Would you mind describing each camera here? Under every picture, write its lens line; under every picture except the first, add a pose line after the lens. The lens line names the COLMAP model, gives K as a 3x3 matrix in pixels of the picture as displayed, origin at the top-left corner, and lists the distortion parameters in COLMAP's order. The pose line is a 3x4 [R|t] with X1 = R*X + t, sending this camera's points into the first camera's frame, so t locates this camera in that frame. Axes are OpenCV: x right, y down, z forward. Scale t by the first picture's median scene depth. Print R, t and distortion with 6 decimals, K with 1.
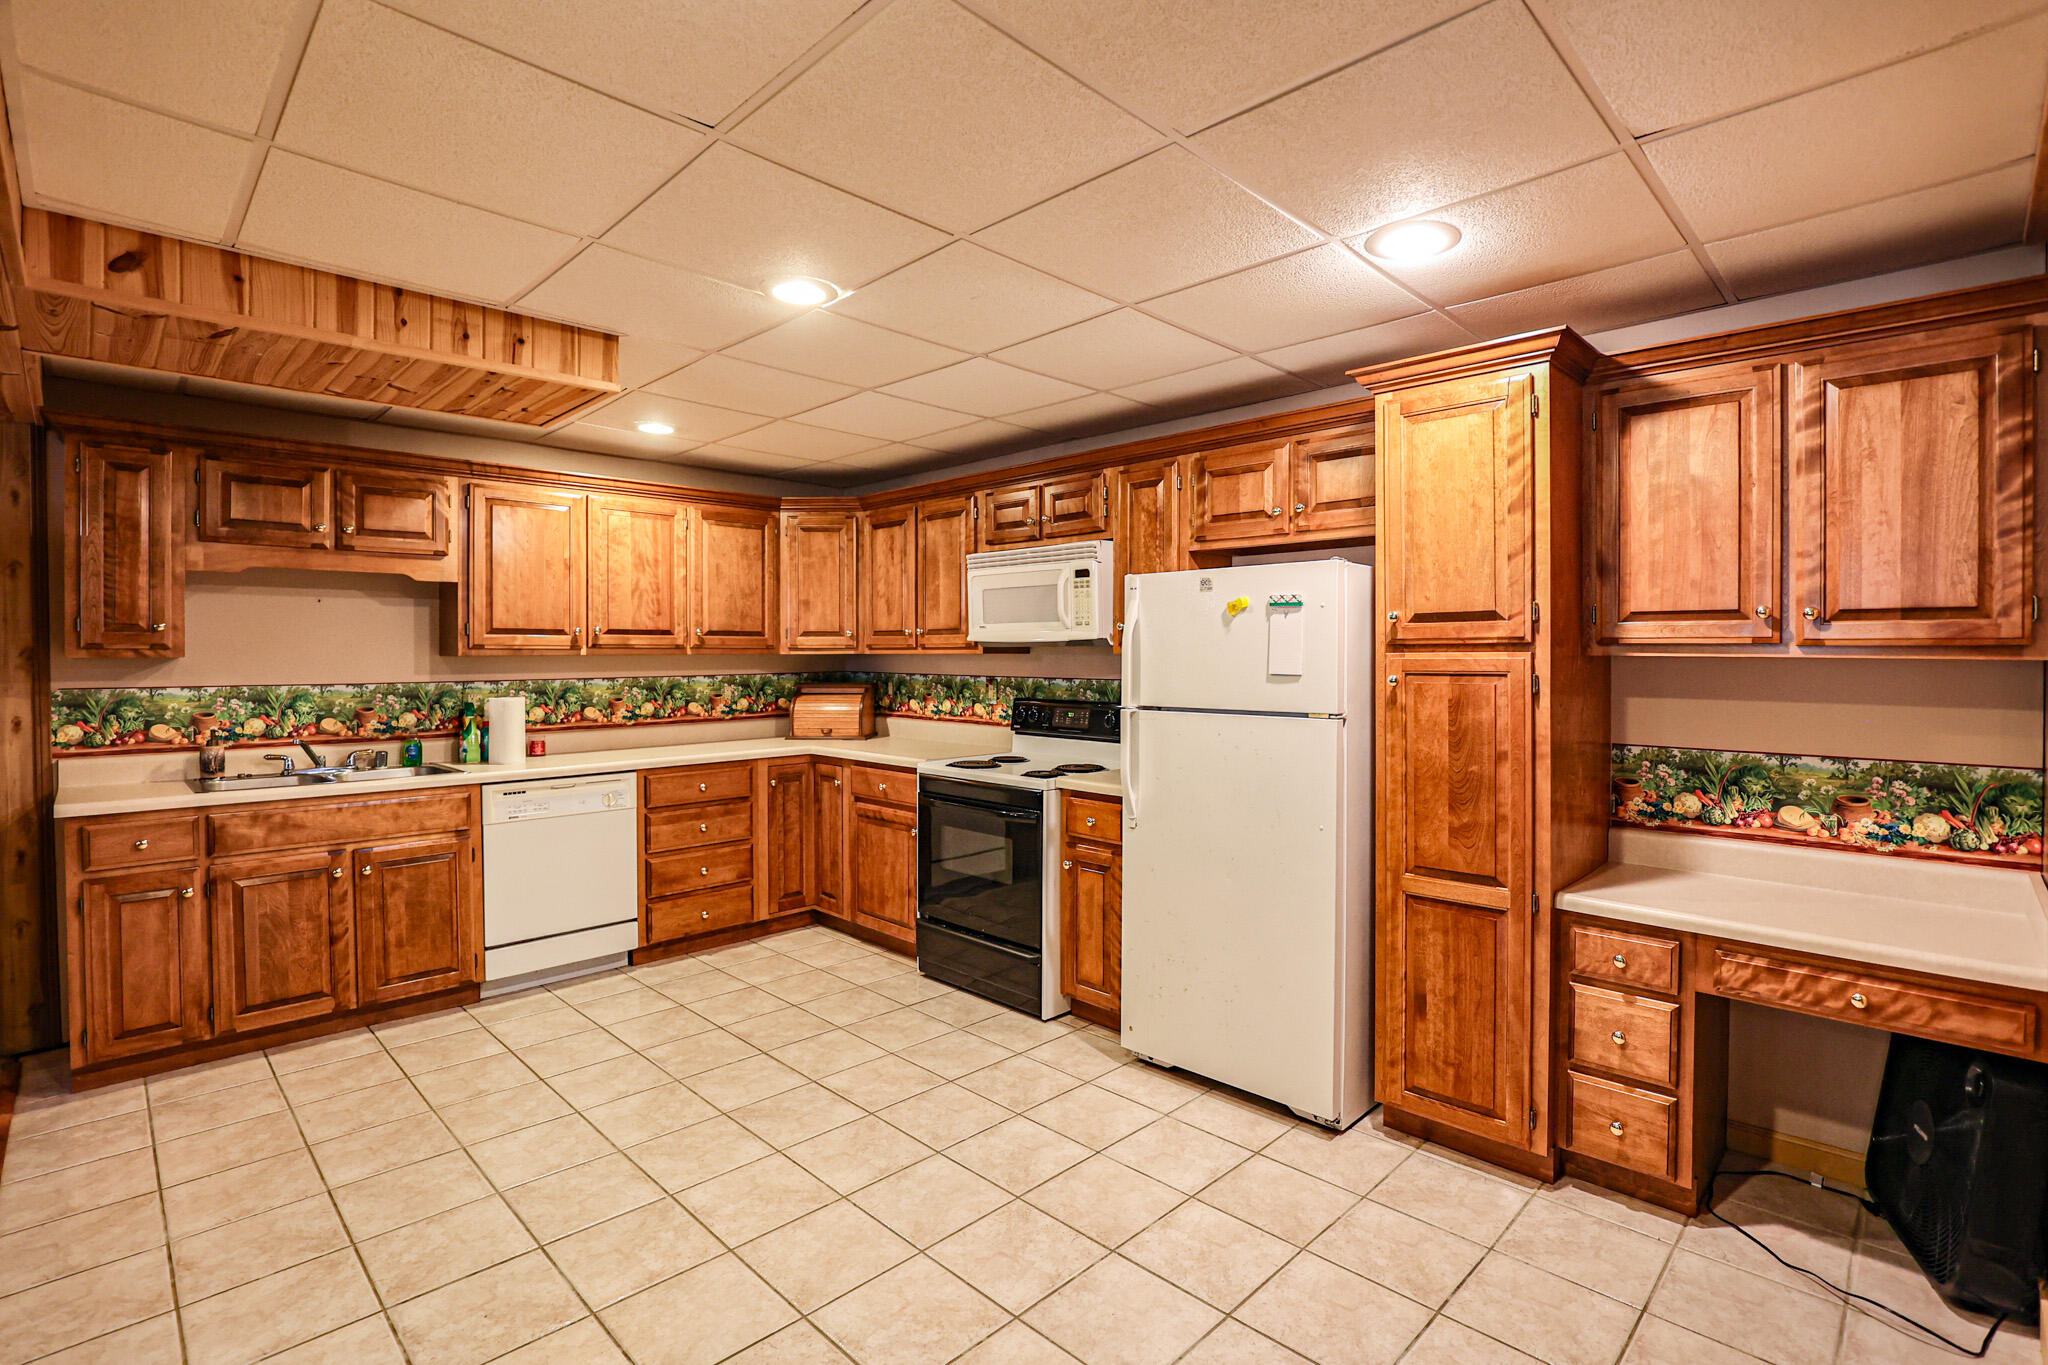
lens RADIAL K [[974.6, 0, 1026.8], [0, 974.6, 665.4], [0, 0, 1]] dist [-0.023836, 0.002219]
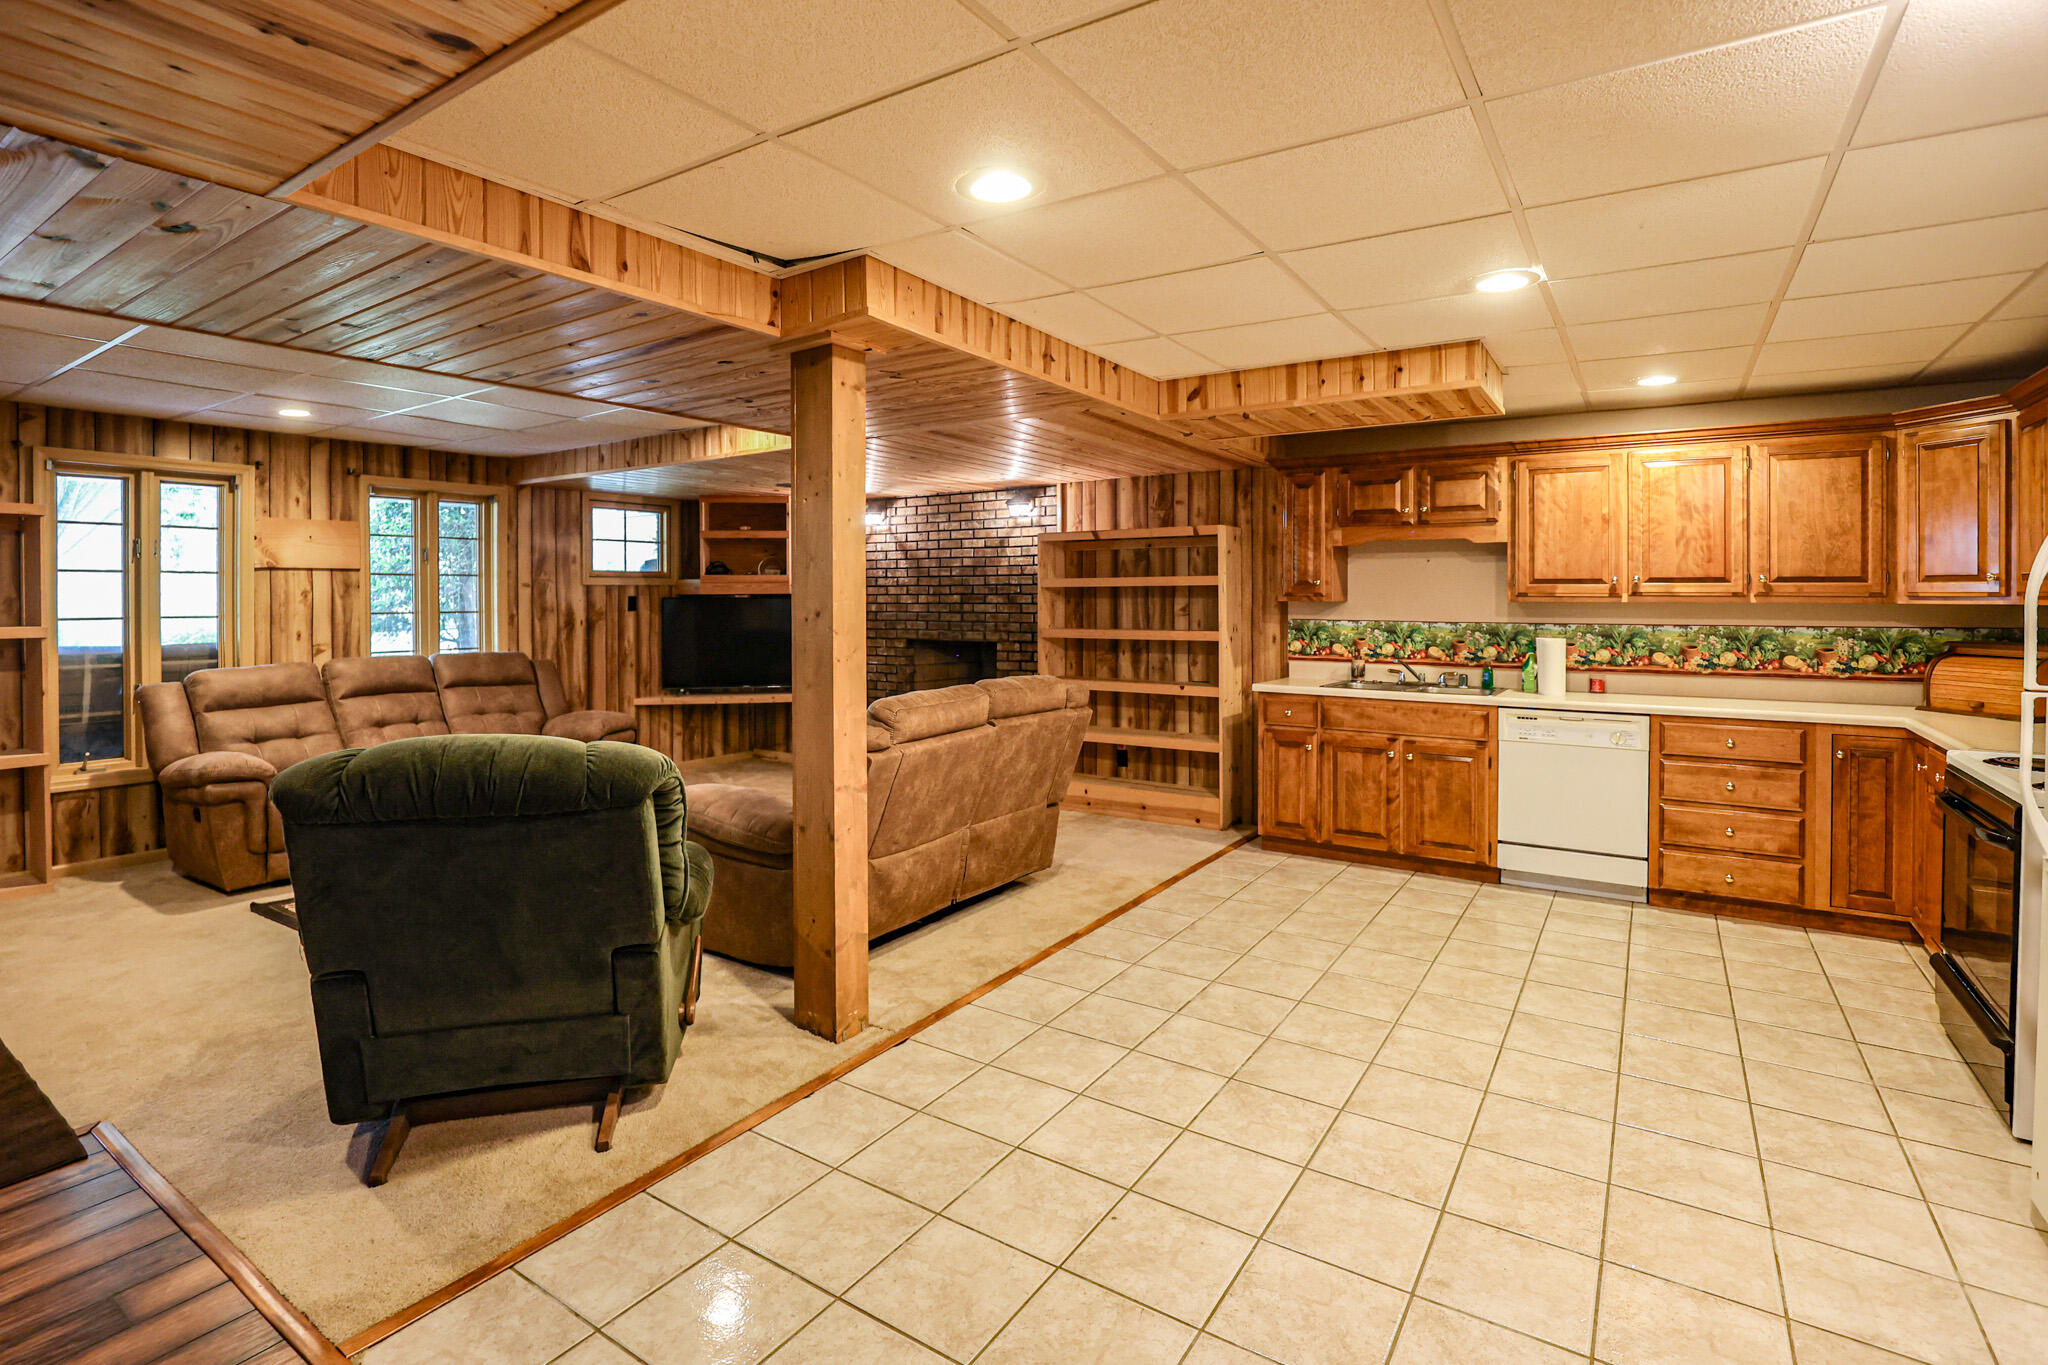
lens RADIAL K [[974.6, 0, 1040.9], [0, 974.6, 609.1], [0, 0, 1]] dist [-0.023836, 0.002219]
pose [[0.213668, 0.017665, -0.976747, 0.510443], [-0.015449, 0.999773, 0.014701, -0.010320], [0.976784, 0.011949, 0.213892, 0.165971]]
